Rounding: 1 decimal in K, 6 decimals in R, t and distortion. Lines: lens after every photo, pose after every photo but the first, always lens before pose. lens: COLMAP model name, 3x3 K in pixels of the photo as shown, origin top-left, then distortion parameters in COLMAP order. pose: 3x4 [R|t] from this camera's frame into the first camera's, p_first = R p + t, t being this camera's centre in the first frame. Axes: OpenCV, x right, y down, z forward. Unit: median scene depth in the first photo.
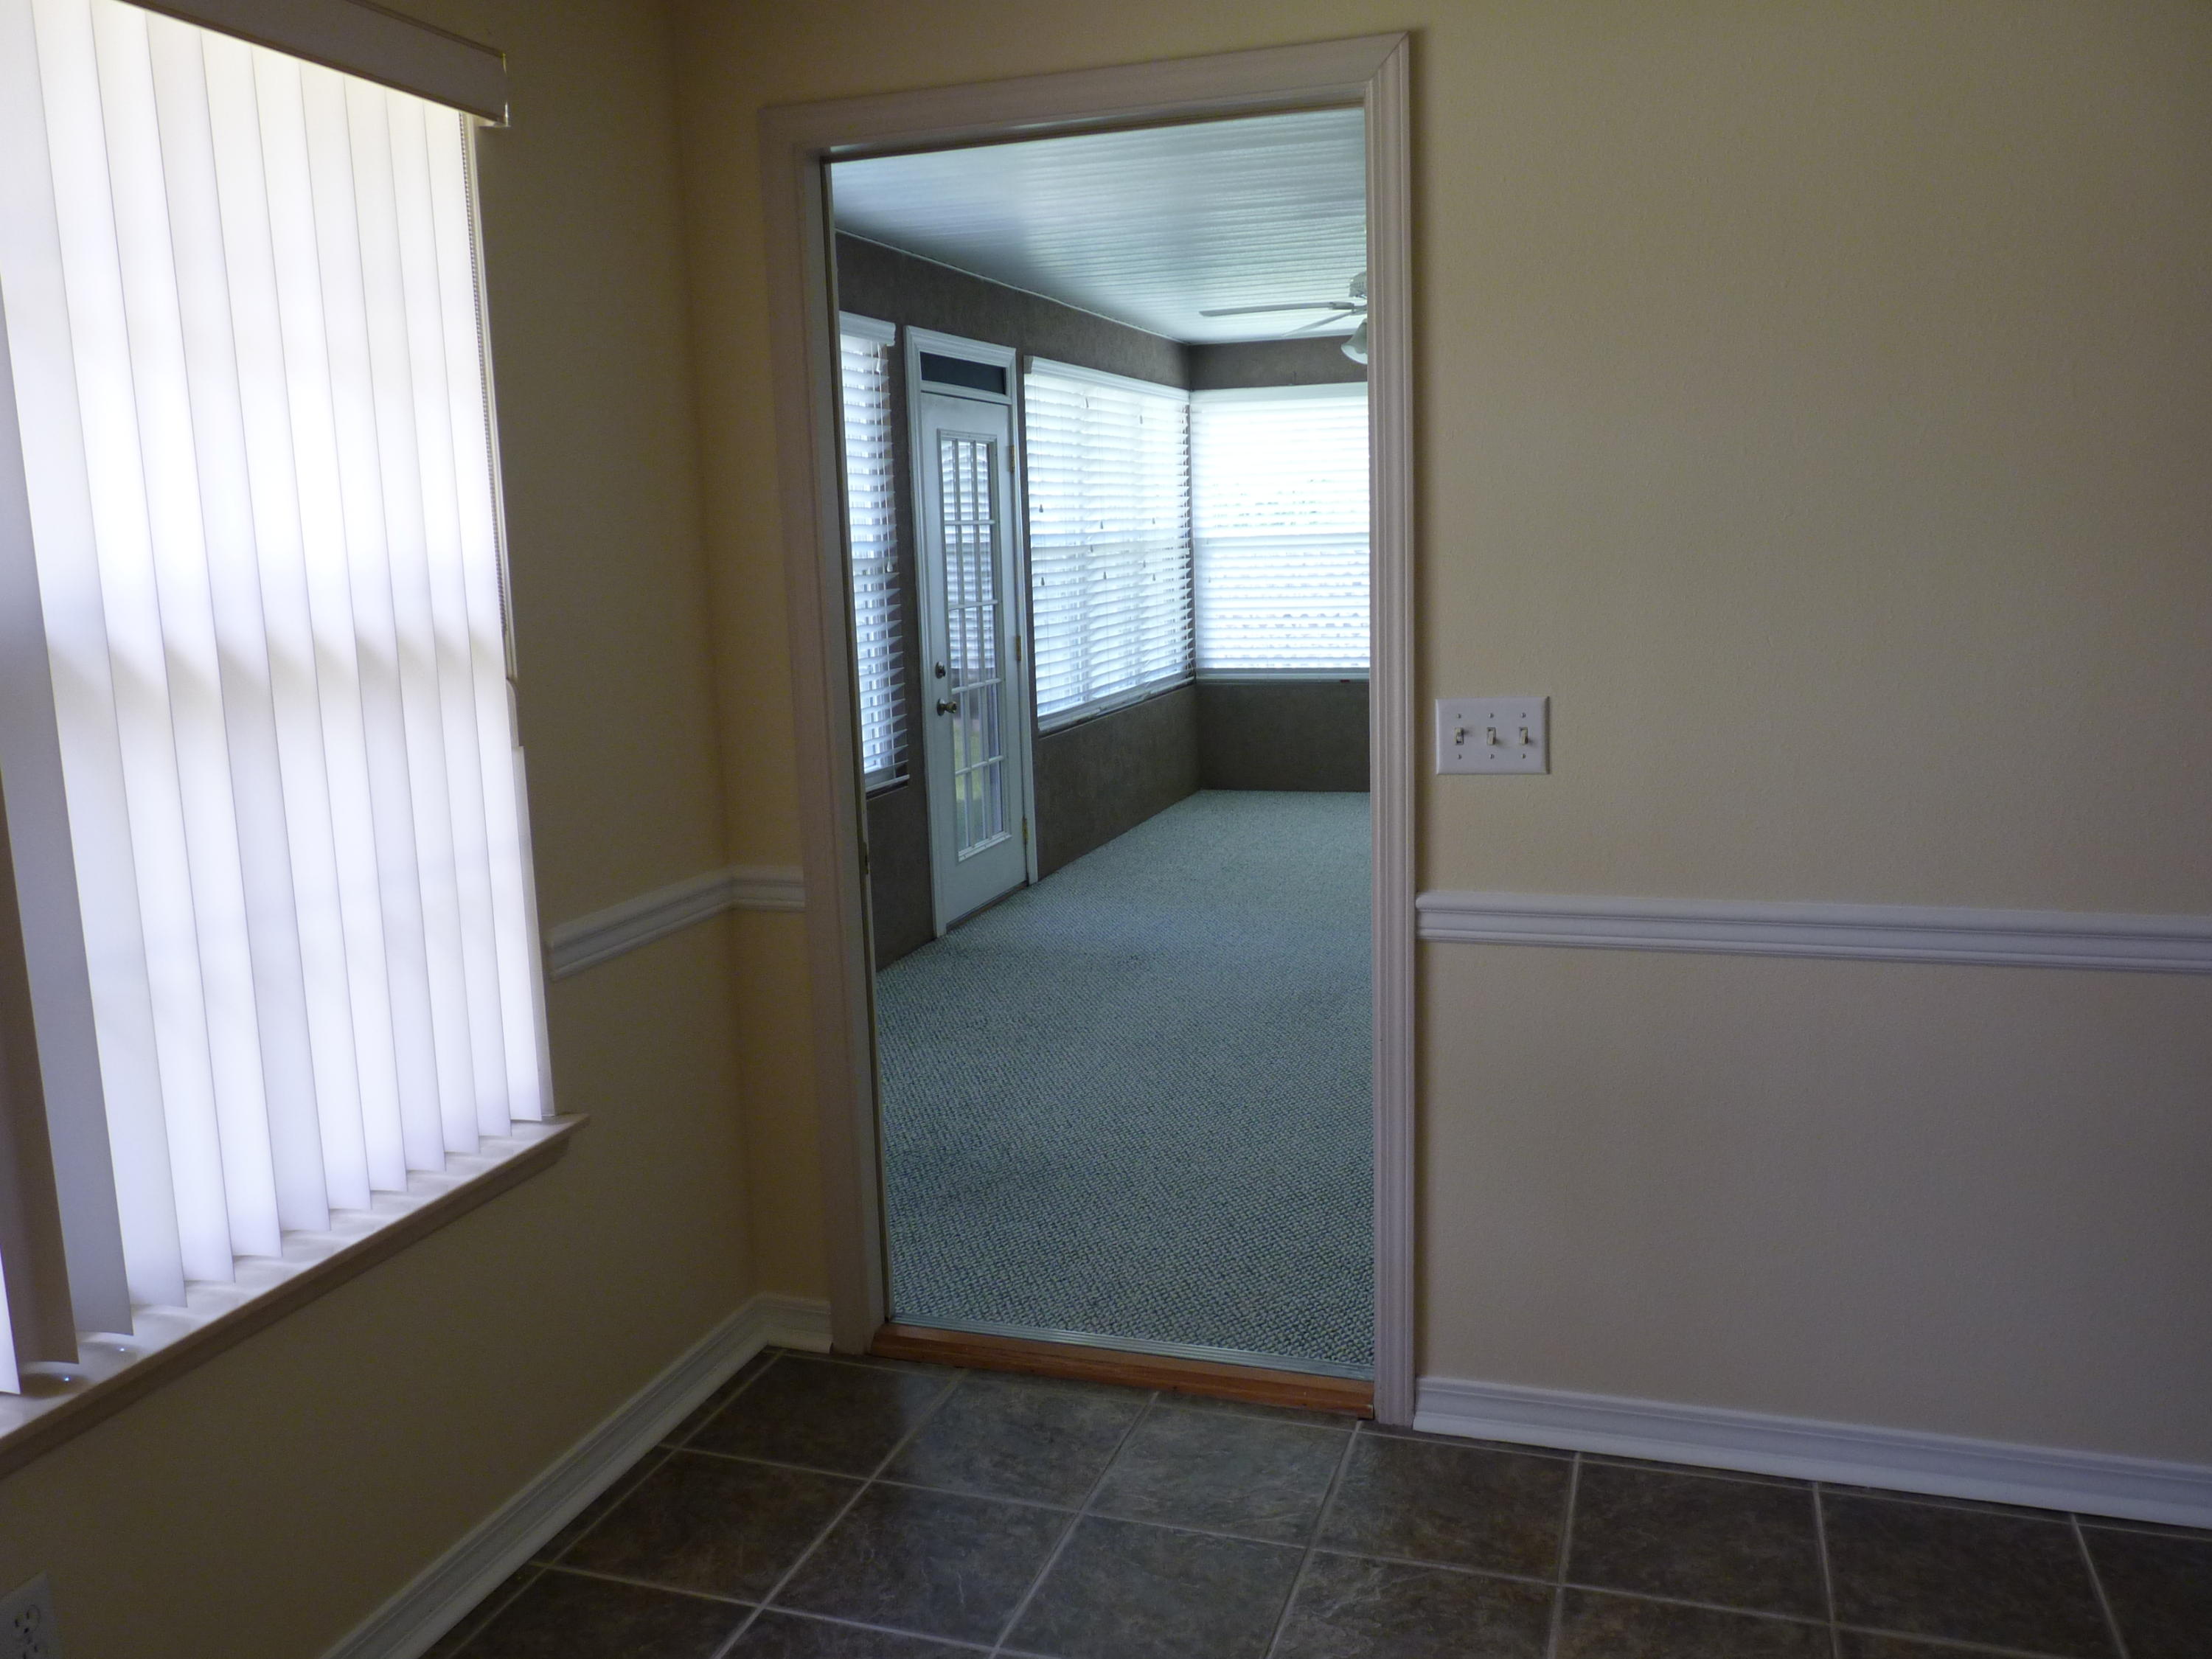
lens RADIAL K [[1776.3, 0, 1088.1], [0, 1776.3, 834.1], [0, 0, 1]] dist [-0.032142, 0.017037]
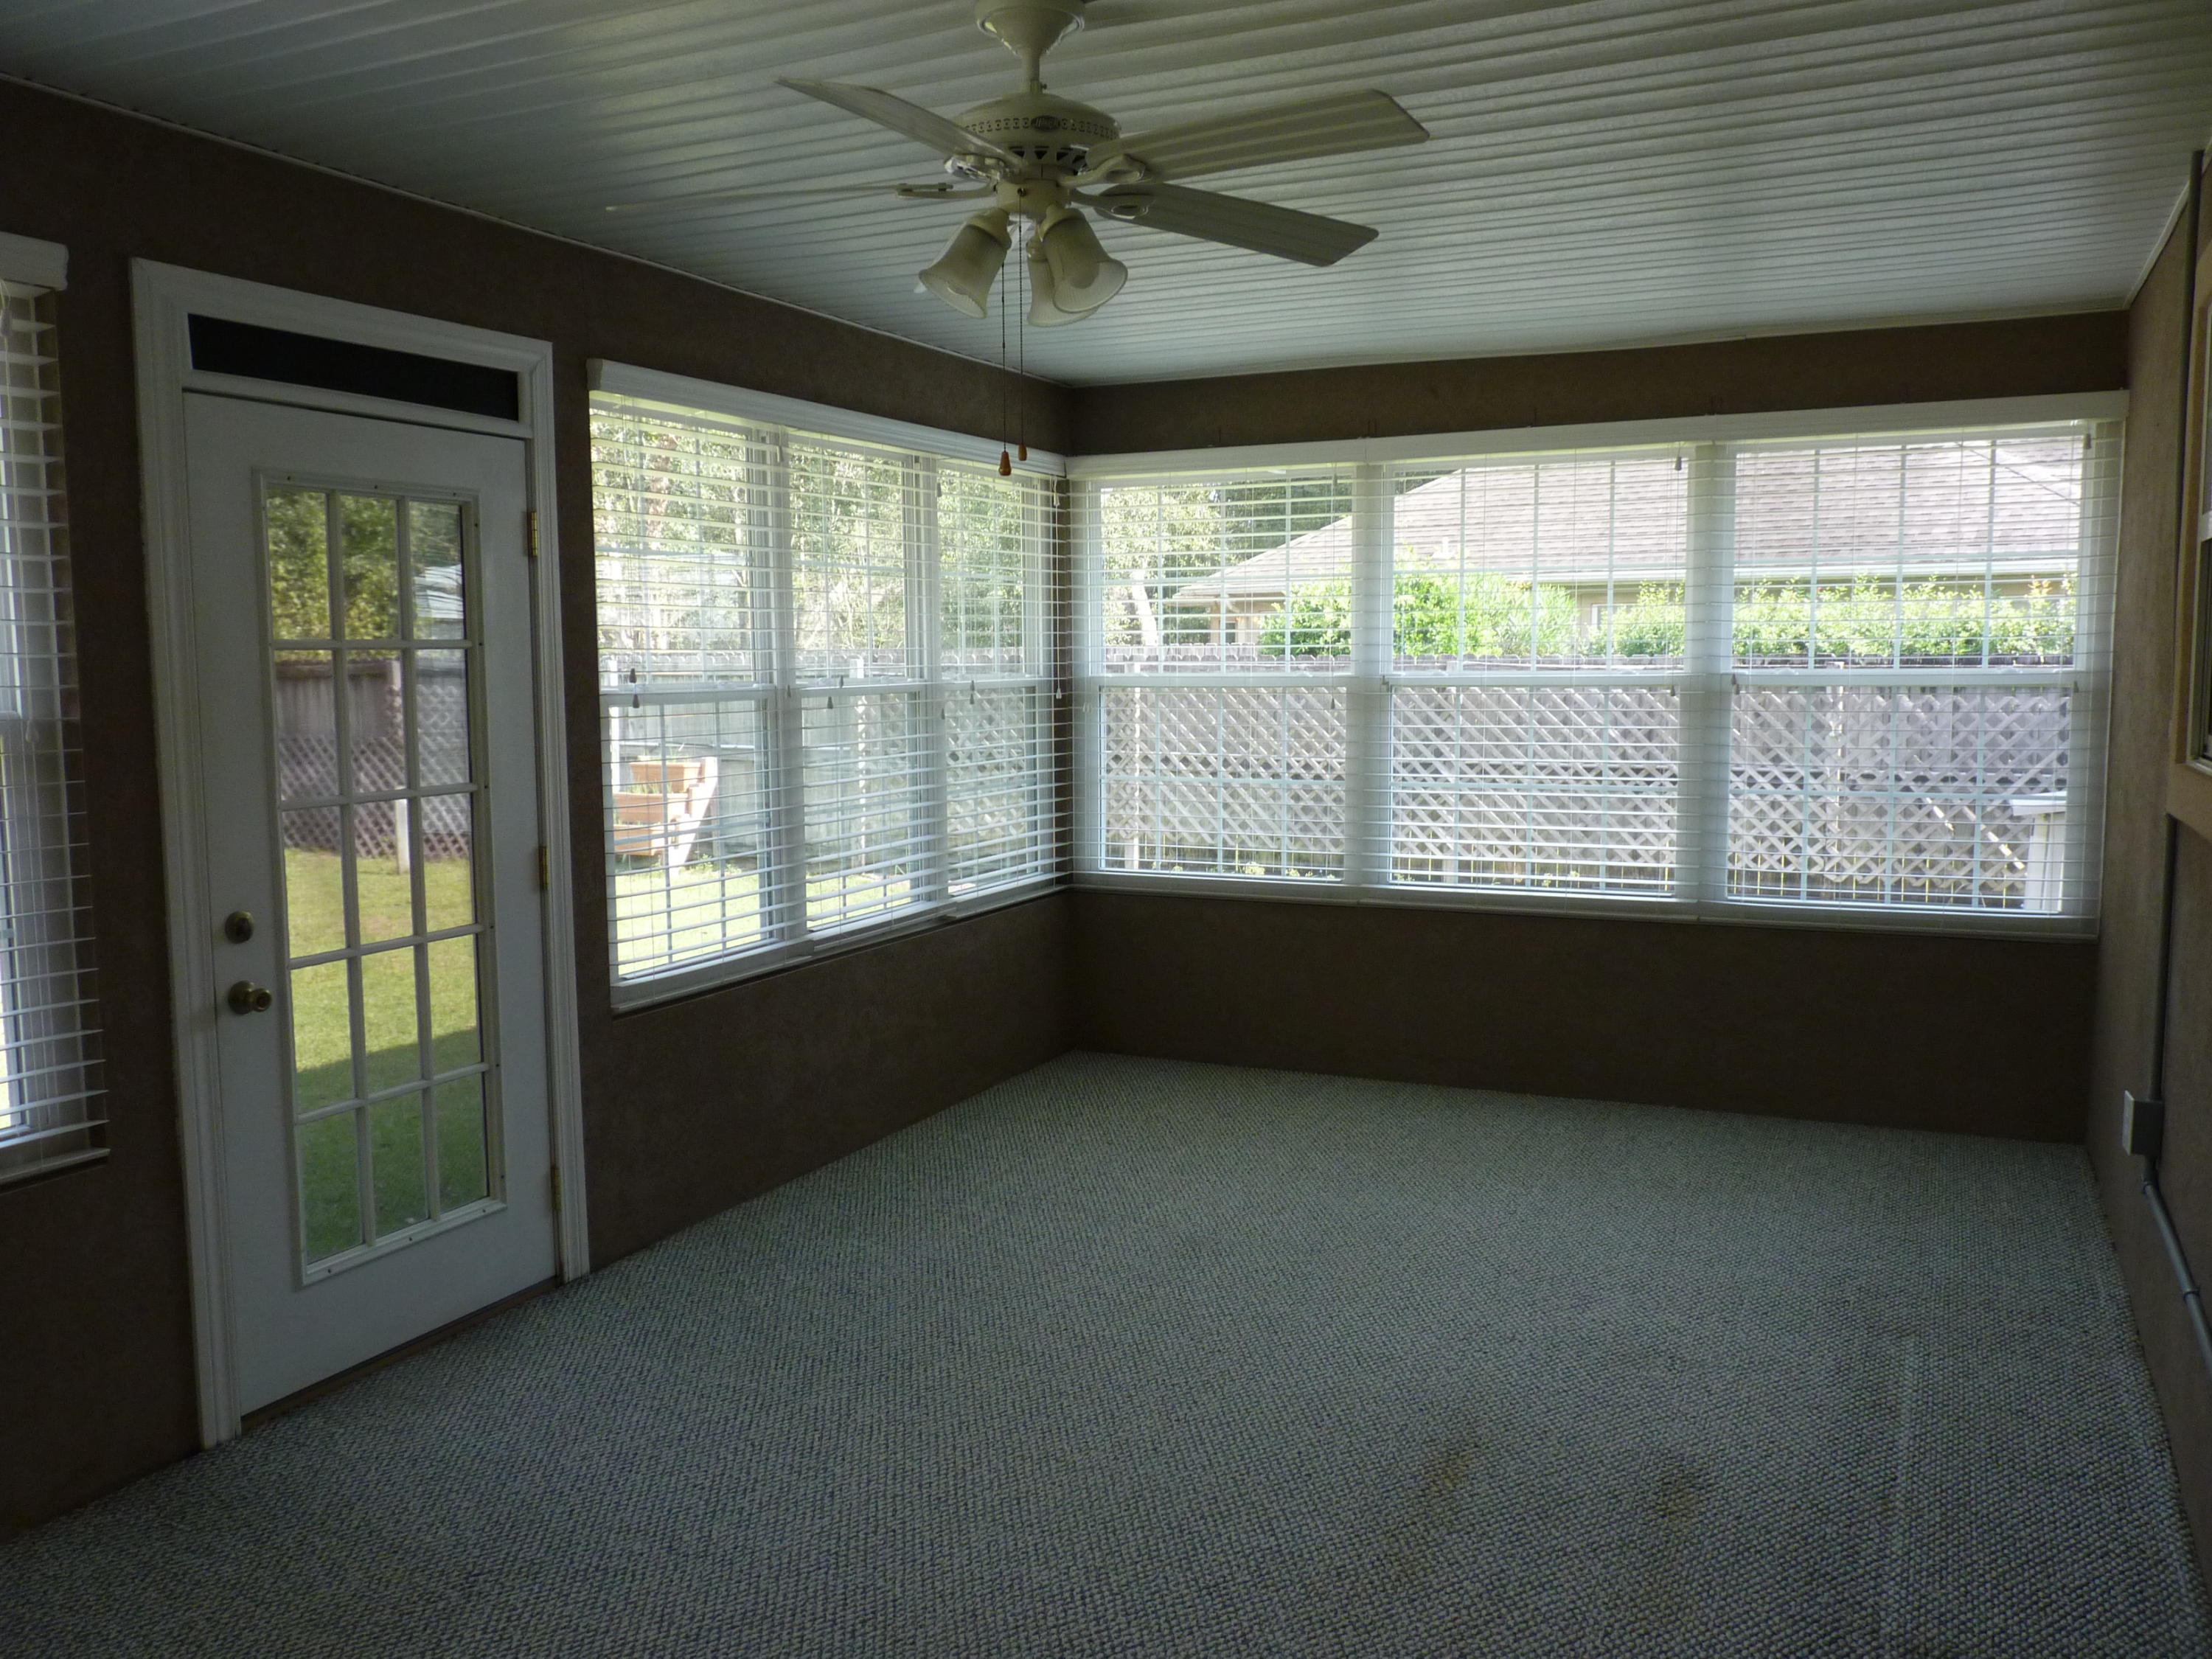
lens RADIAL K [[1776.3, 0, 1088.1], [0, 1776.3, 834.1], [0, 0, 1]] dist [-0.032142, 0.017037]
pose [[0.991782, 0.035822, -0.122823, 0.201232], [-0.044216, 0.996818, -0.066318, -0.086418], [0.120057, 0.071203, 0.990210, 0.466642]]
